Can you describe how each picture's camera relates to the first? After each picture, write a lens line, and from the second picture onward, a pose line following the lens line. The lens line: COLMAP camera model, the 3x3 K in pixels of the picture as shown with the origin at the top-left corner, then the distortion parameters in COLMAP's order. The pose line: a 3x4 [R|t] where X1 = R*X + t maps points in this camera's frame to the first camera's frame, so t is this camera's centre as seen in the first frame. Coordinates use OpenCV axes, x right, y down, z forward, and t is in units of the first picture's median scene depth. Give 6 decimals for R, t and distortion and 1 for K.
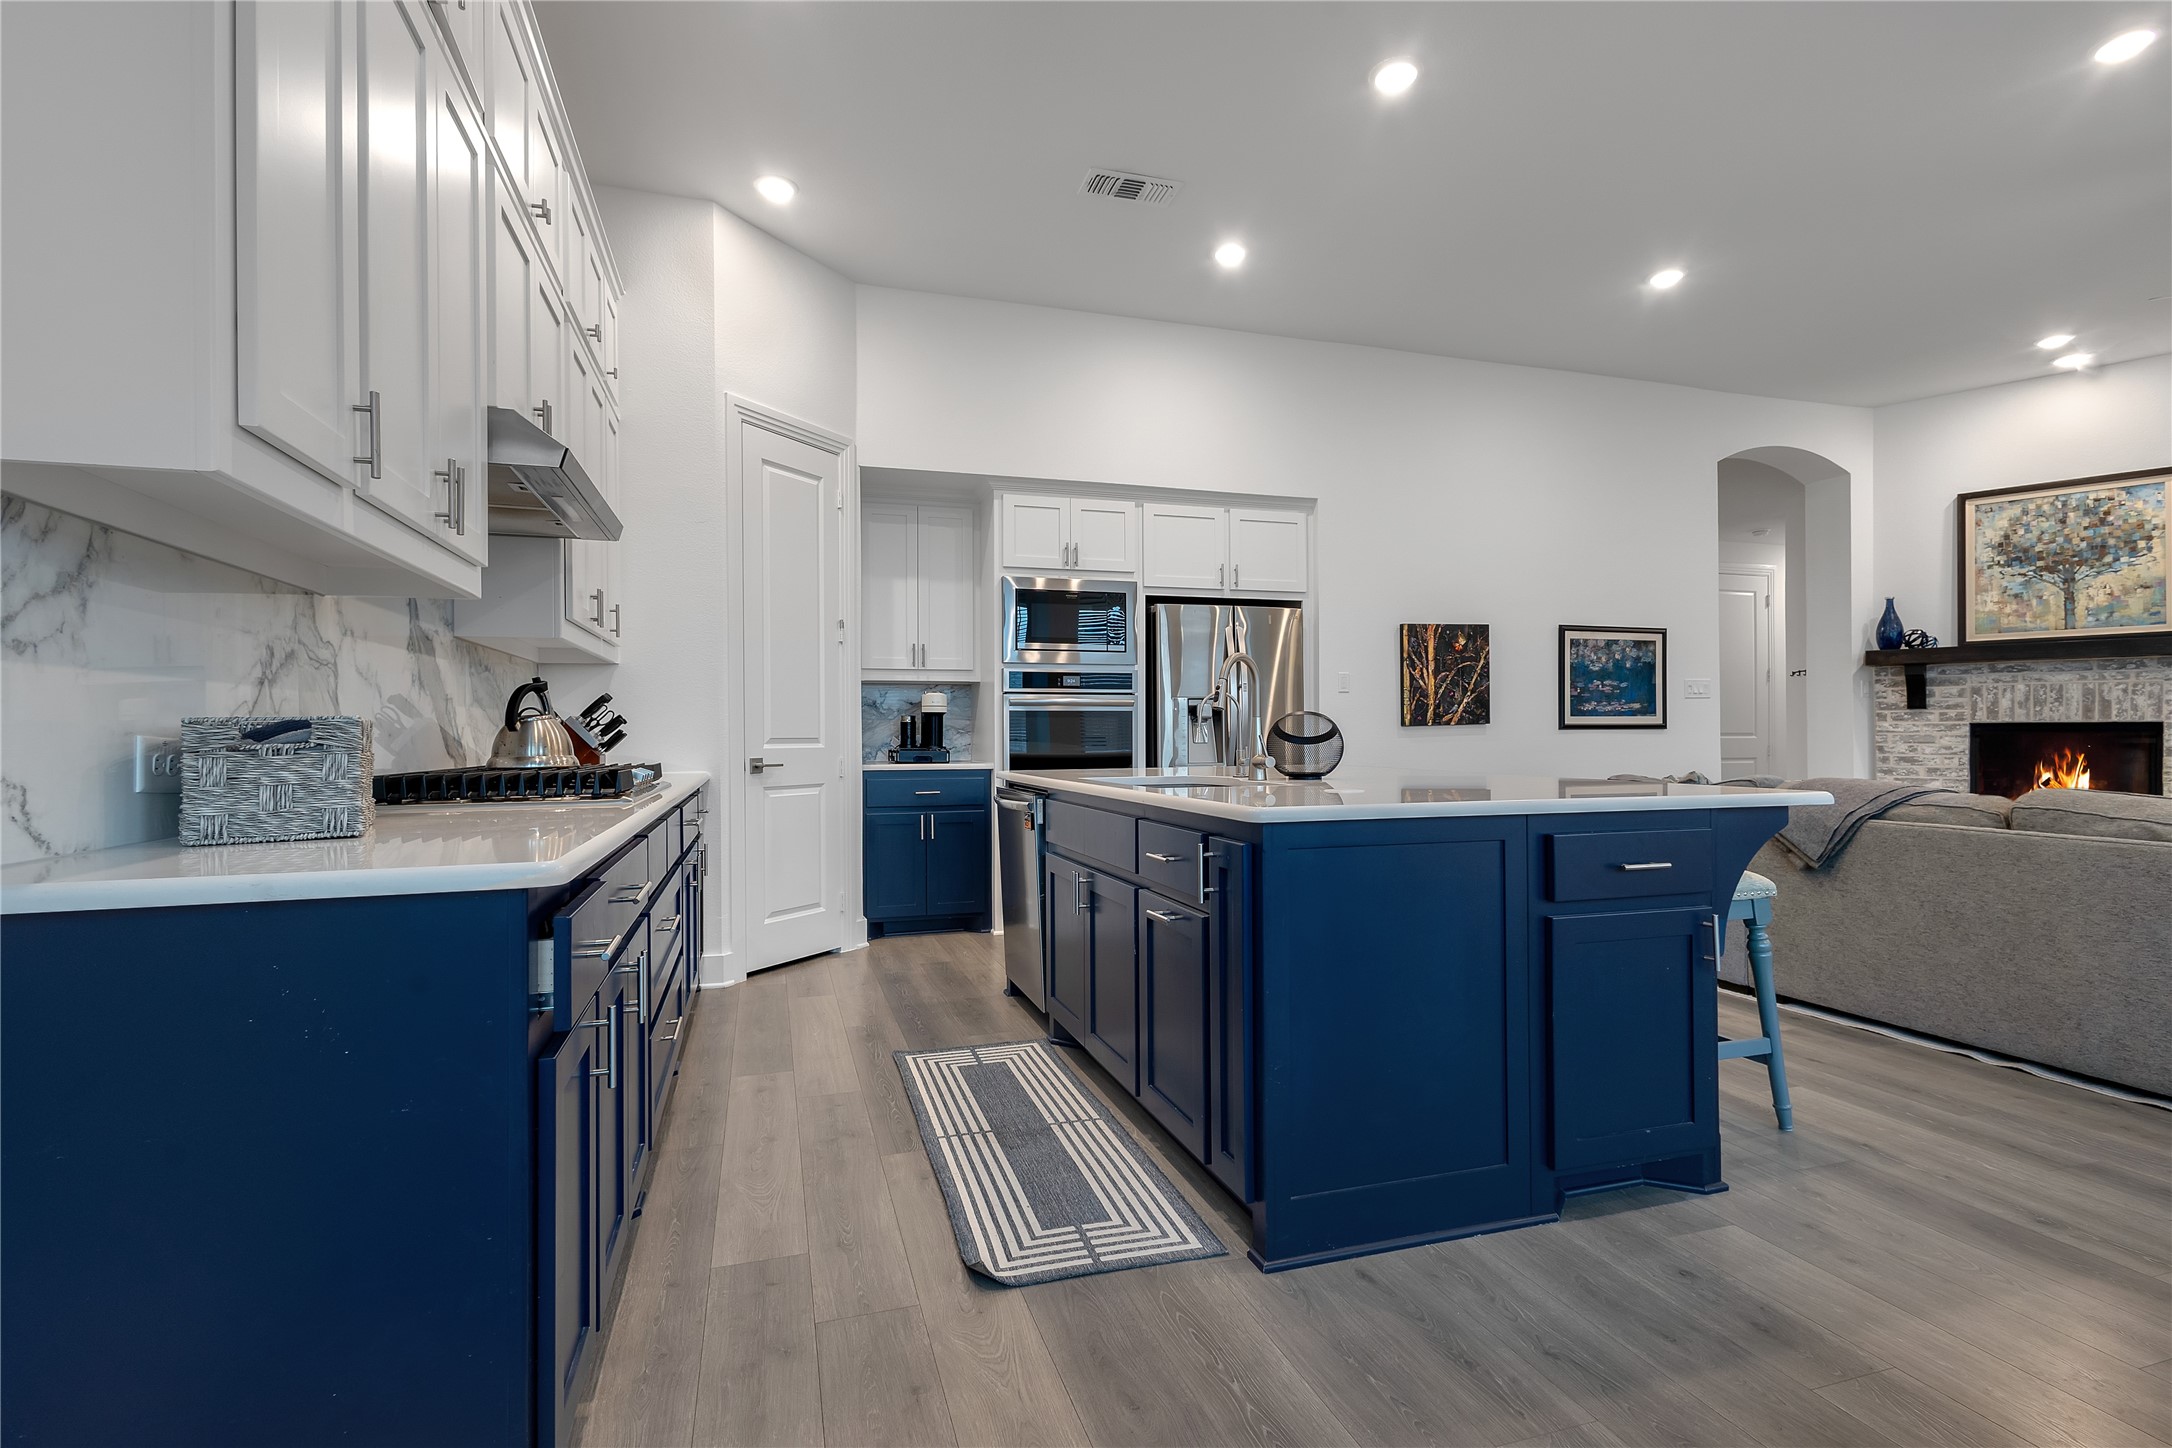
lens RADIAL K [[1017.5, 0, 1082.8], [0, 1017.5, 728.7], [0, 0, 1]] dist [0.005996, 0.000969]
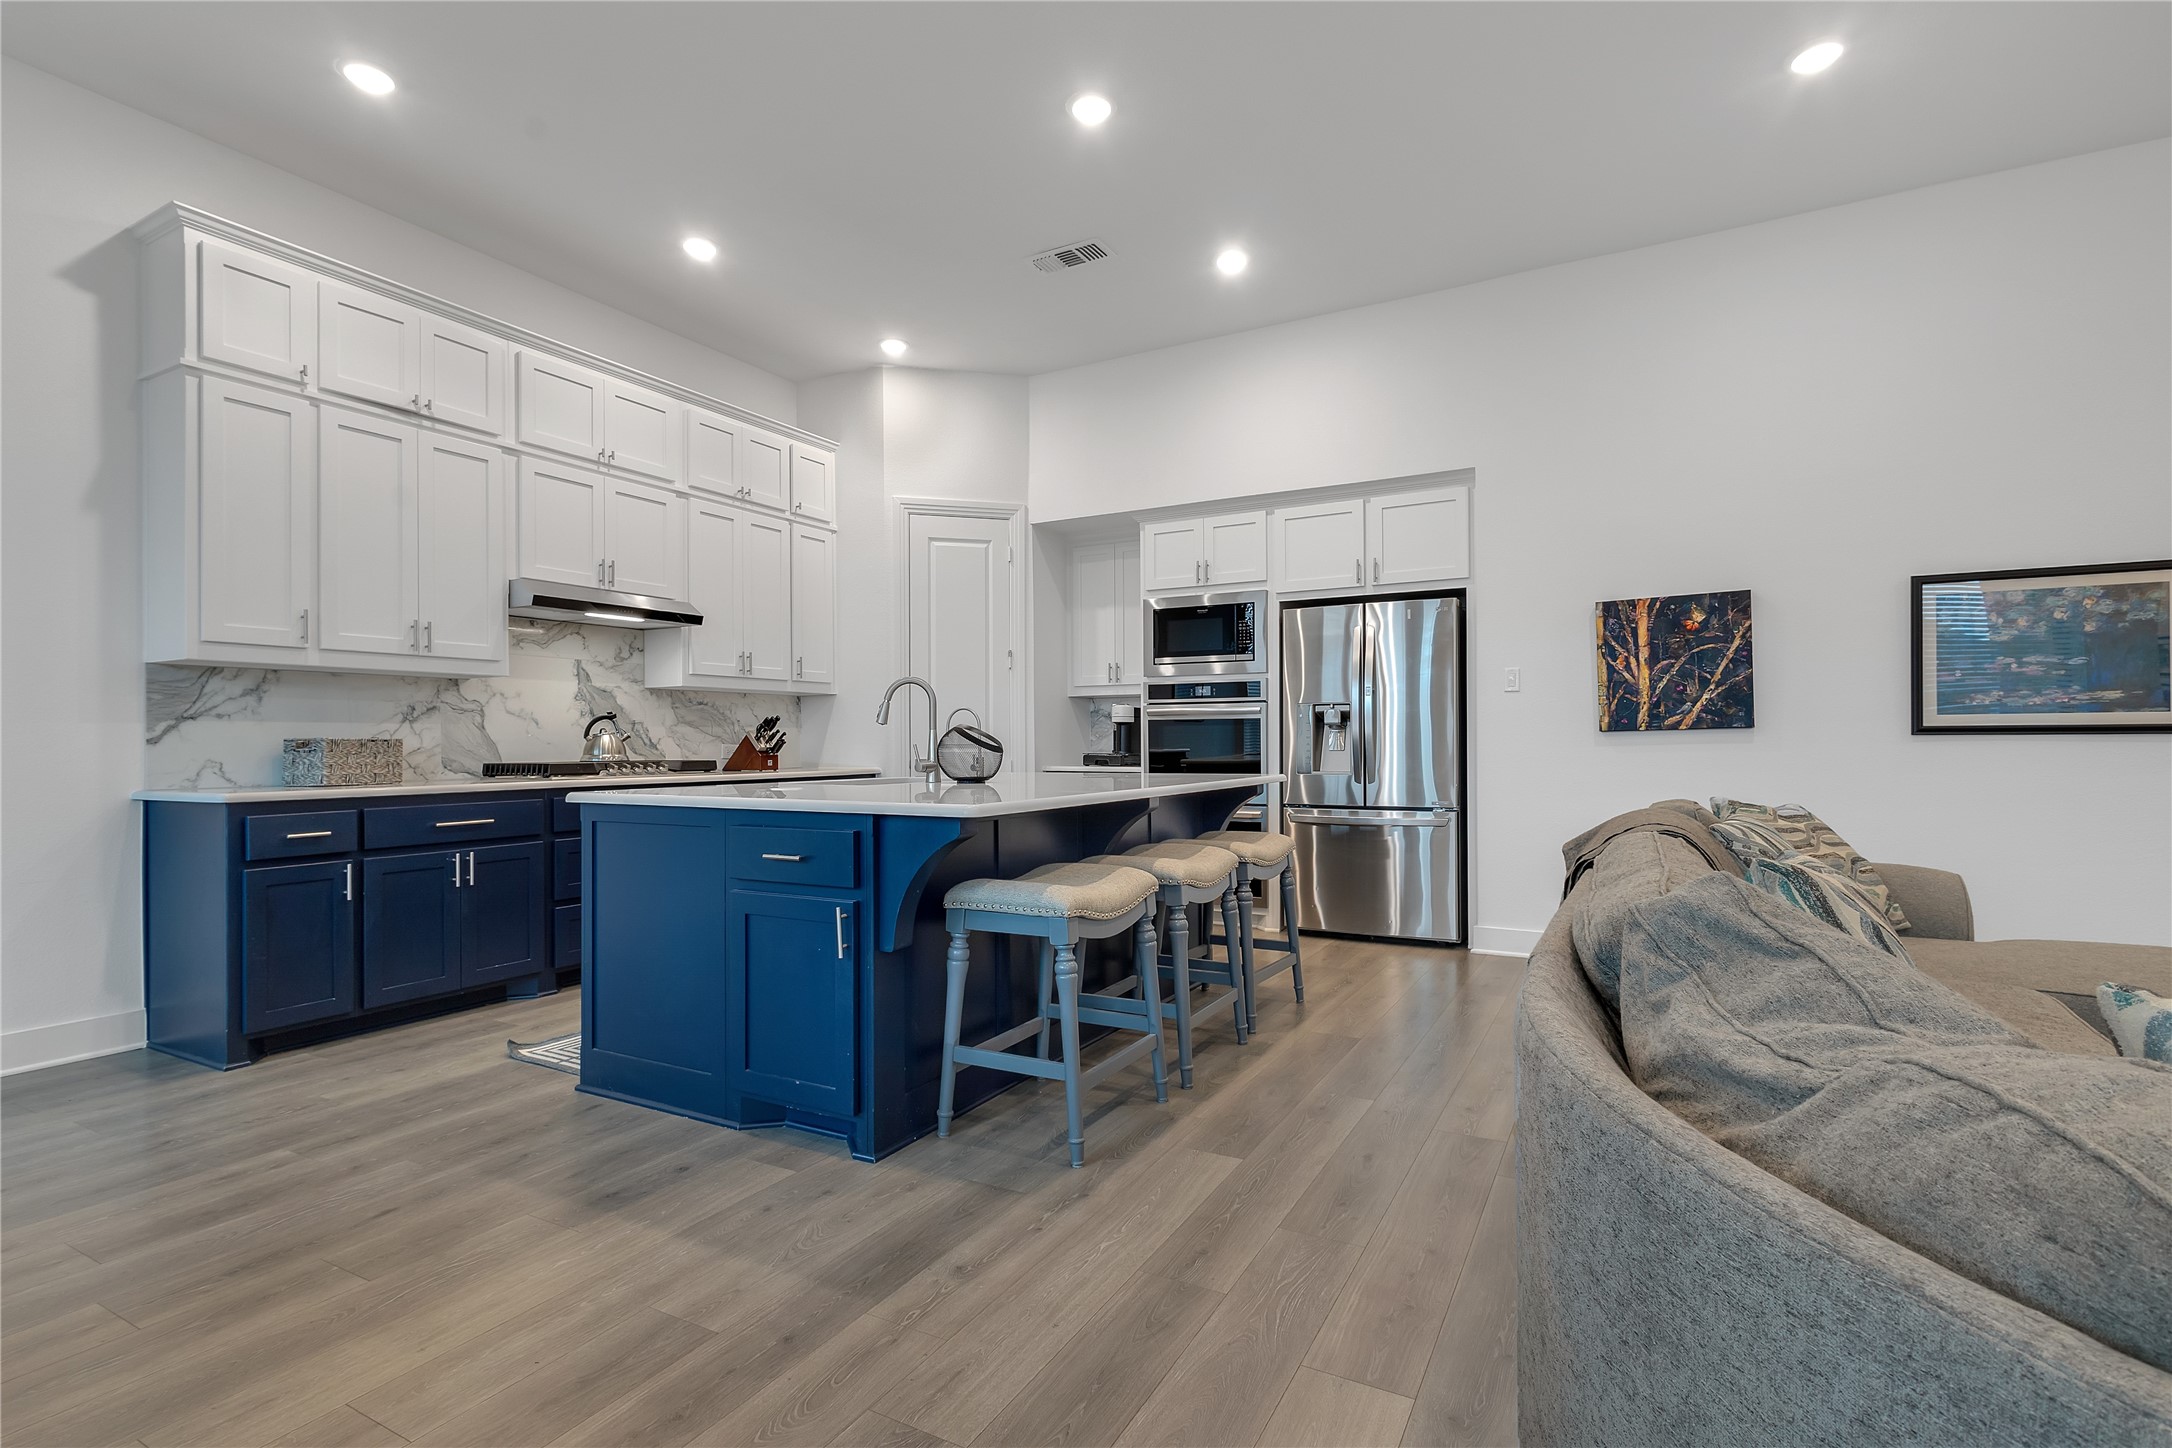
lens RADIAL K [[1017.5, 0, 1079.9], [0, 1017.5, 739.6], [0, 0, 1]] dist [0.005996, 0.000969]
pose [[0.692283, 0.000801, -0.721626, 0.650866], [0.005593, 0.999963, 0.006476, -0.003683], [0.721604, -0.008519, 0.692253, 0.168007]]
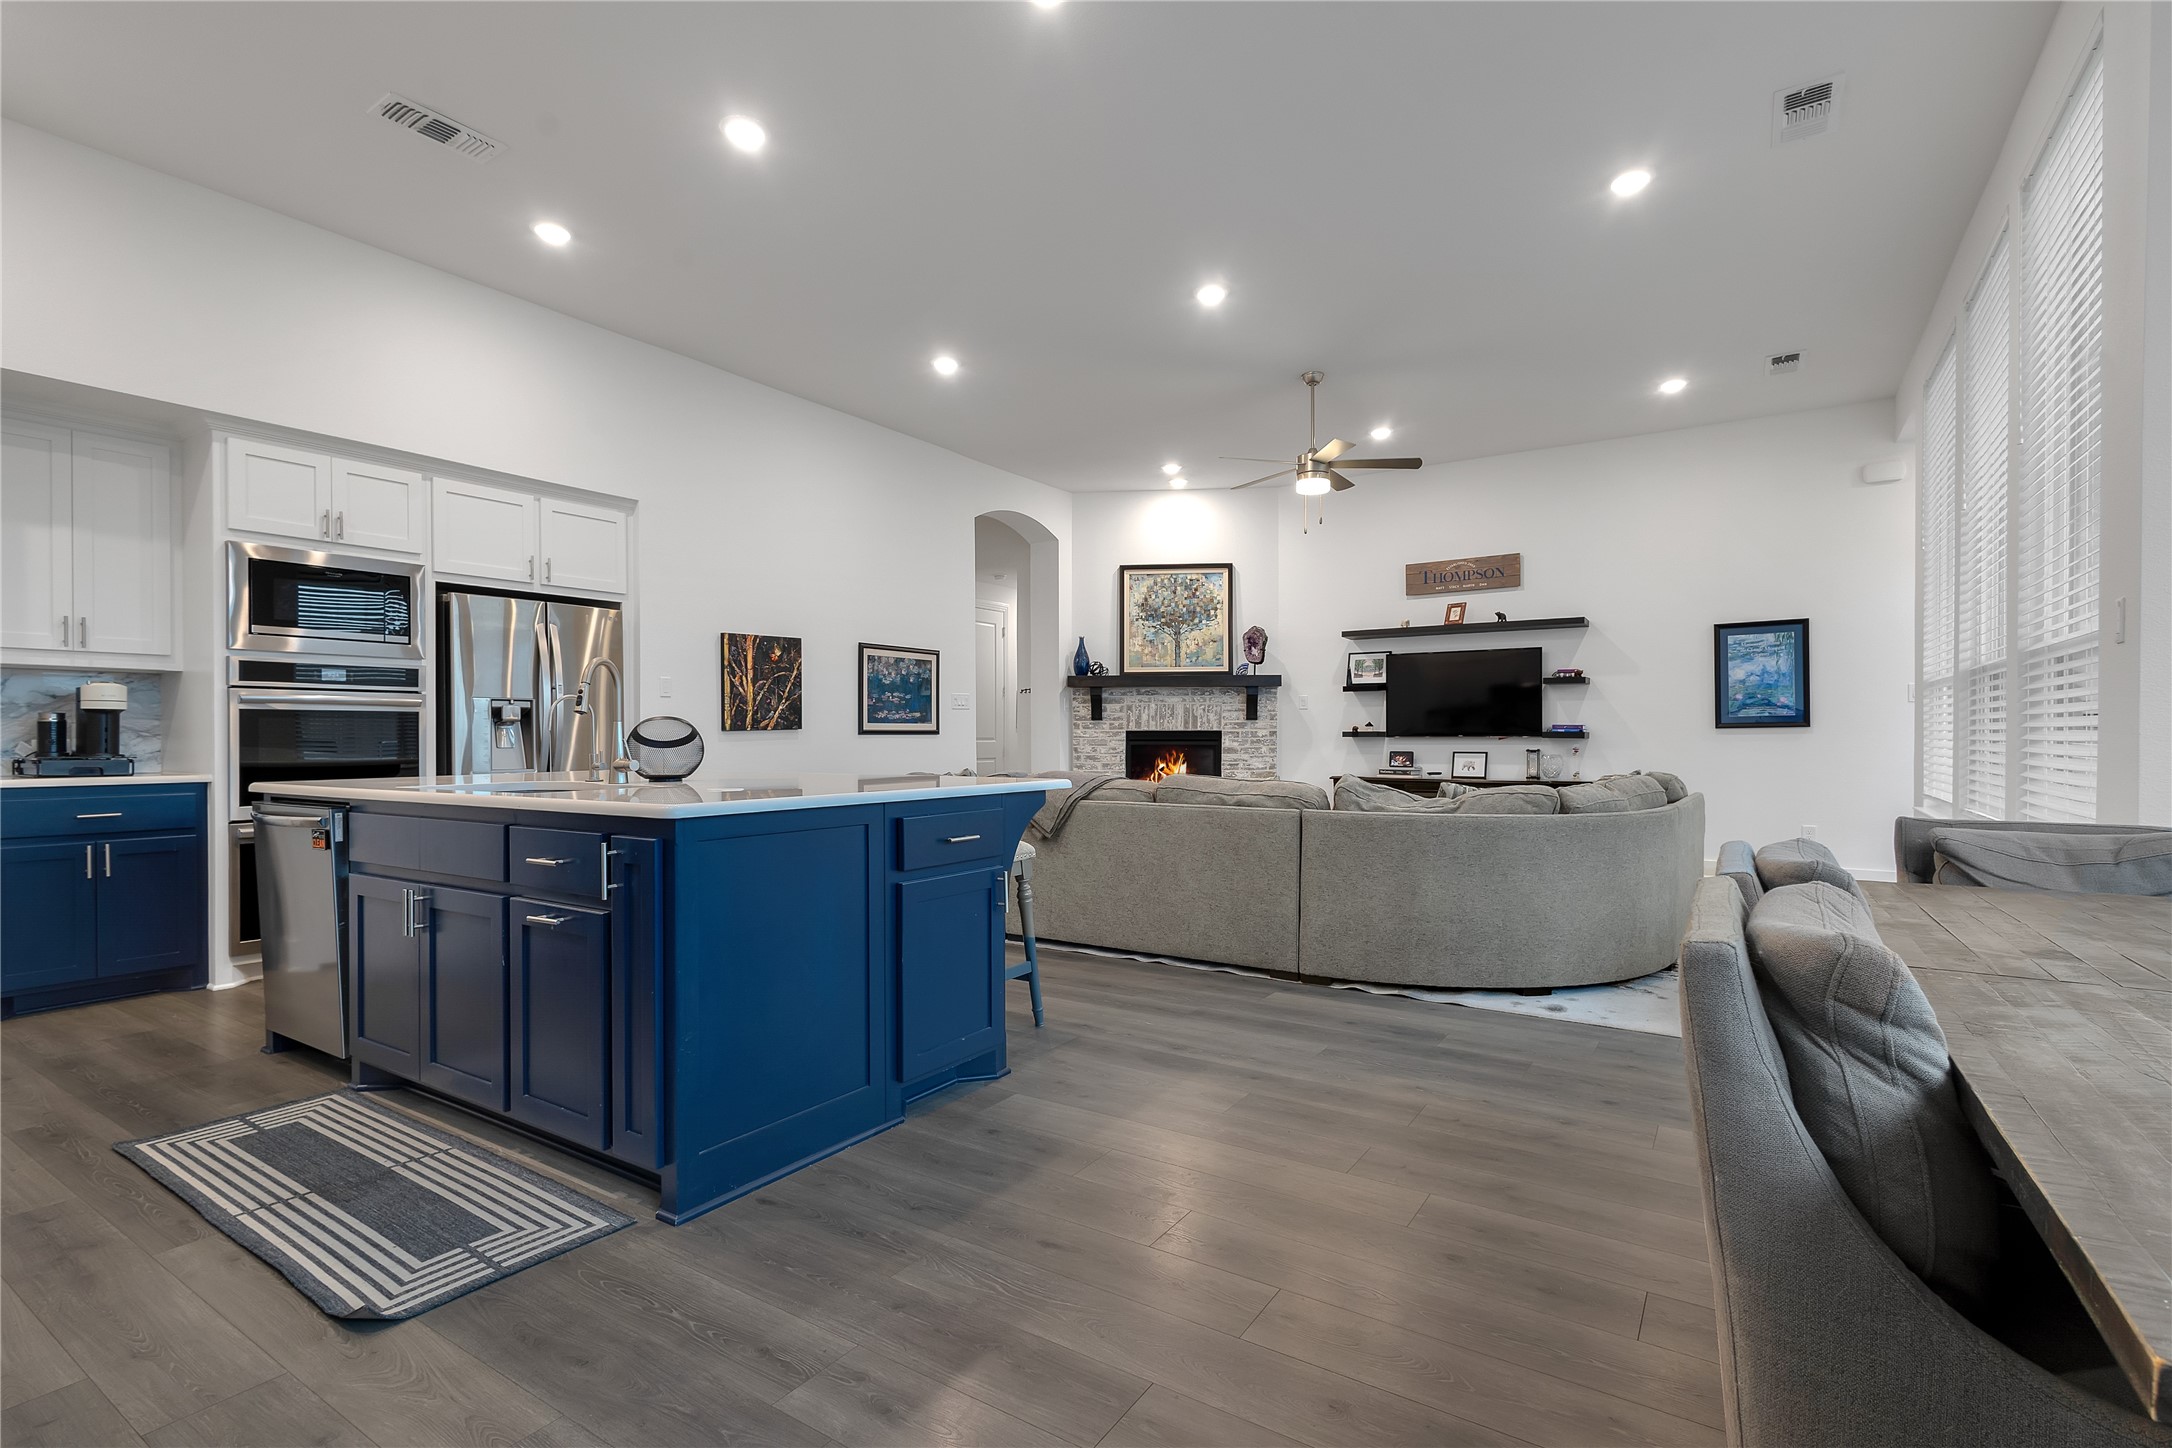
lens RADIAL K [[1017.5, 0, 1086.5], [0, 1017.5, 739.7], [0, 0, 1]] dist [0.005996, 0.000969]
pose [[0.774261, -0.000125, 0.632867, -0.062313], [-0.004004, 0.999979, 0.005096, -0.000105], [-0.632854, -0.006480, 0.774244, -0.047177]]
